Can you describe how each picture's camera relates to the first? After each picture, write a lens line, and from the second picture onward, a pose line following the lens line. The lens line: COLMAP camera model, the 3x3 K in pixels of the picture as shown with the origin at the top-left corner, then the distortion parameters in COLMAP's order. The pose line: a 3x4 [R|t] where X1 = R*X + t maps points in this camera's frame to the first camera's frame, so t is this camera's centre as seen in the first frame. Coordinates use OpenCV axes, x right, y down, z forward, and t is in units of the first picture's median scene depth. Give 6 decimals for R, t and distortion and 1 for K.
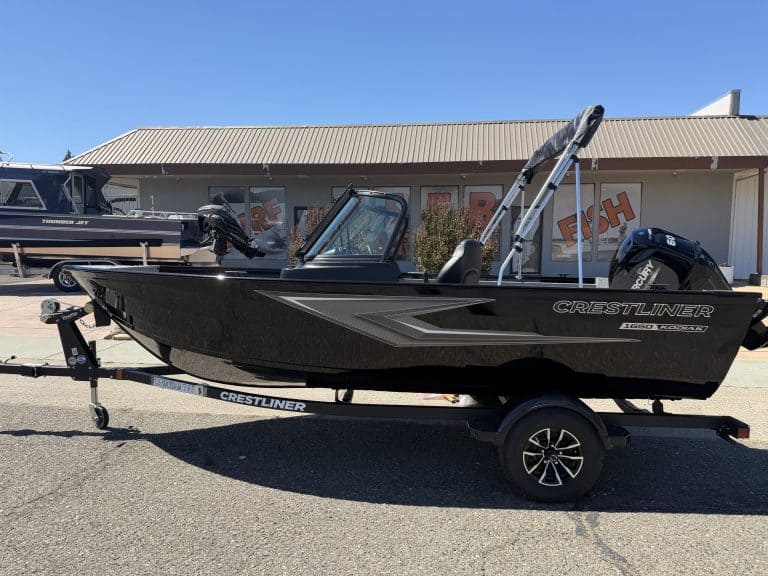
lens RADIAL K [[538.6, 0, 383.9], [0, 538.6, 294.4], [0, 0, 1]] dist [0.075184, -0.108363]
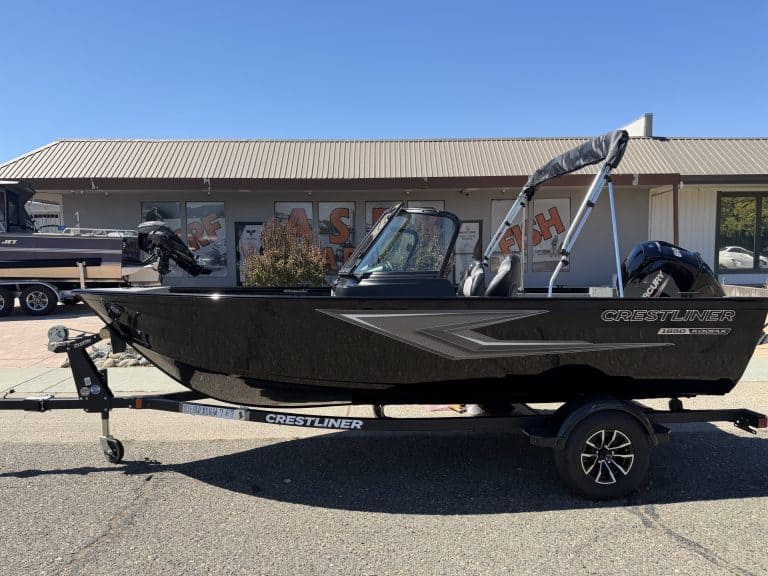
lens RADIAL K [[538.6, 0, 383.9], [0, 538.6, 294.4], [0, 0, 1]] dist [0.075184, -0.108363]
pose [[0.988122, -0.027254, 0.151238, -0.204287], [0.031108, 0.999247, -0.023180, -0.006067], [-0.150492, 0.027609, 0.988226, 0.000482]]
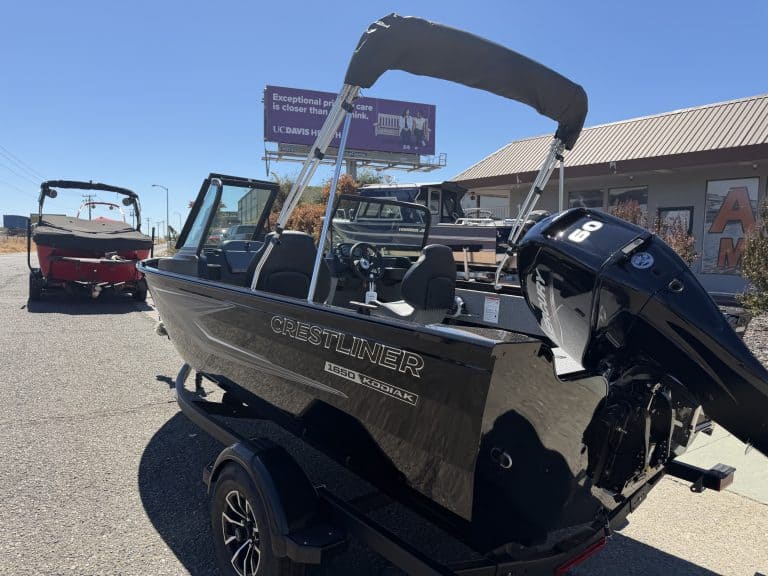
lens RADIAL K [[536.0, 0, 384.0], [0, 536.0, 288.0], [0, 0, 1]] dist [0.110035, -0.162319]
pose [[0.675809, 0.065823, -0.734132, 0.691723], [-0.088391, 0.996054, 0.007938, -0.030793], [0.731758, 0.059527, 0.678961, 0.471015]]
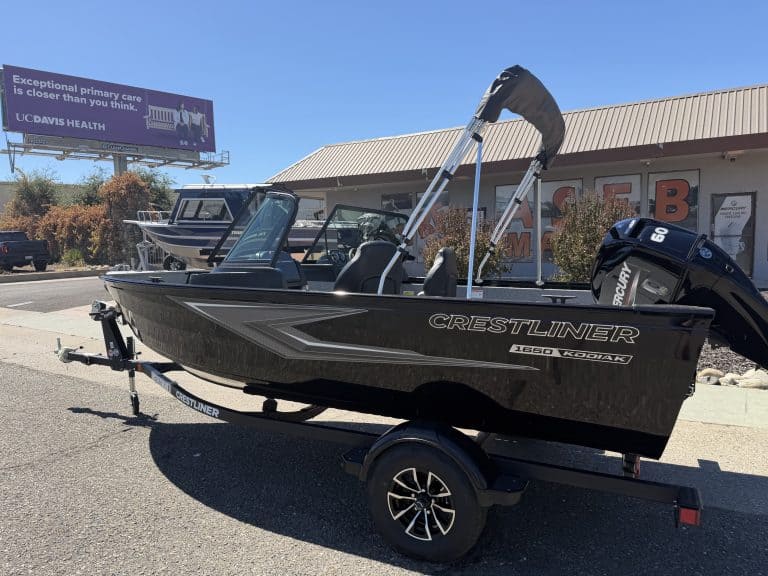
lens RADIAL K [[538.6, 0, 383.9], [0, 538.6, 294.4], [0, 0, 1]] dist [0.075184, -0.108363]
pose [[0.914919, 0.013766, -0.403404, 0.433724], [-0.015539, 0.999879, -0.001123, -0.011410], [0.403339, 0.007296, 0.915021, 0.167753]]
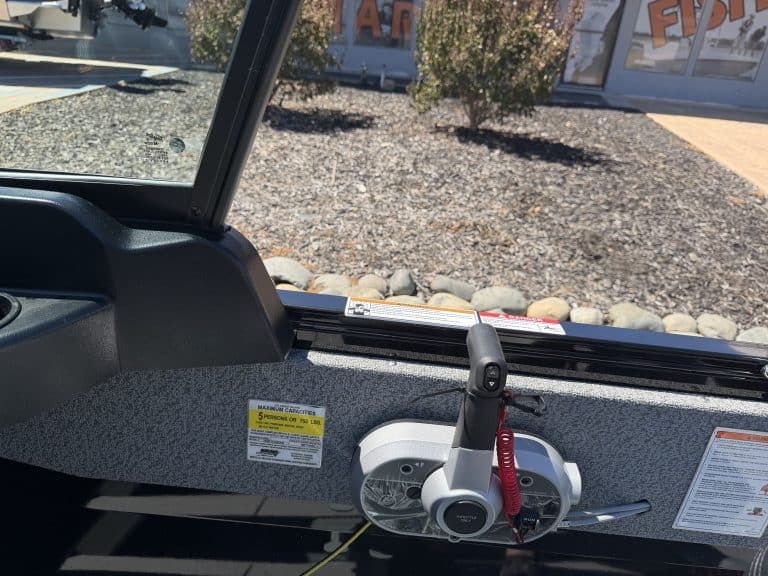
lens RADIAL K [[549.9, 0, 386.2], [0, 549.9, 293.6], [0, 0, 1]] dist [0.000194, -0.007815]
pose [[0.997363, 0.064226, 0.033802, 0.059701], [-0.072134, 0.928626, 0.363938, -0.112054], [-0.008015, -0.365417, 0.930809, 1.050022]]
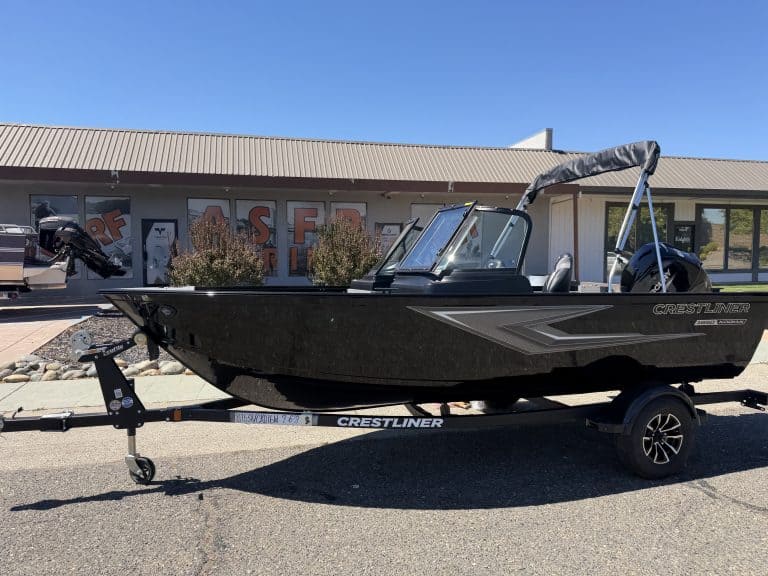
lens RADIAL K [[538.6, 0, 383.9], [0, 538.6, 294.4], [0, 0, 1]] dist [0.075184, -0.108363]
pose [[0.931302, -0.034836, 0.362578, -0.487144], [0.045080, 0.998787, -0.019827, -0.009677], [-0.361448, 0.034810, 0.931742, 0.086564]]
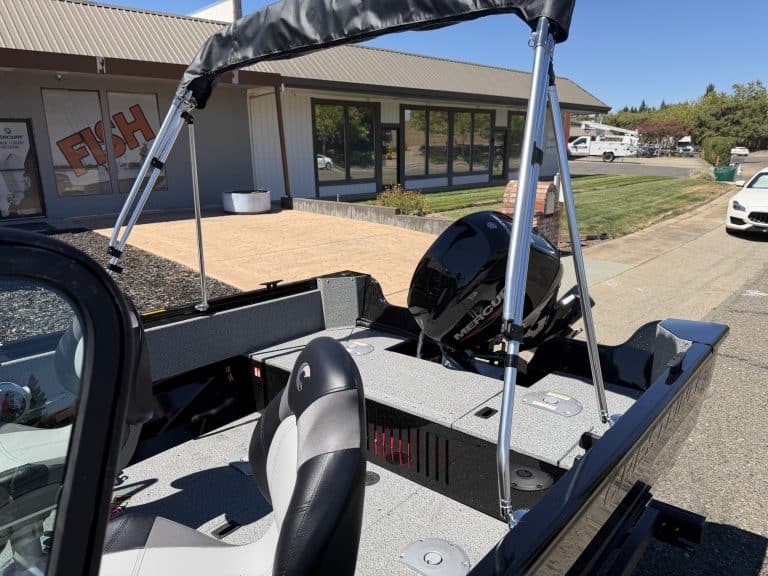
lens RADIAL K [[547.9, 0, 385.9], [0, 547.9, 292.0], [0, 0, 1]] dist [-0.000155, -0.007310]
pose [[0.620385, -0.210577, 0.755500, -0.018175], [0.091888, 0.976163, 0.196627, -0.148572], [-0.778896, -0.052563, 0.624946, 0.667812]]
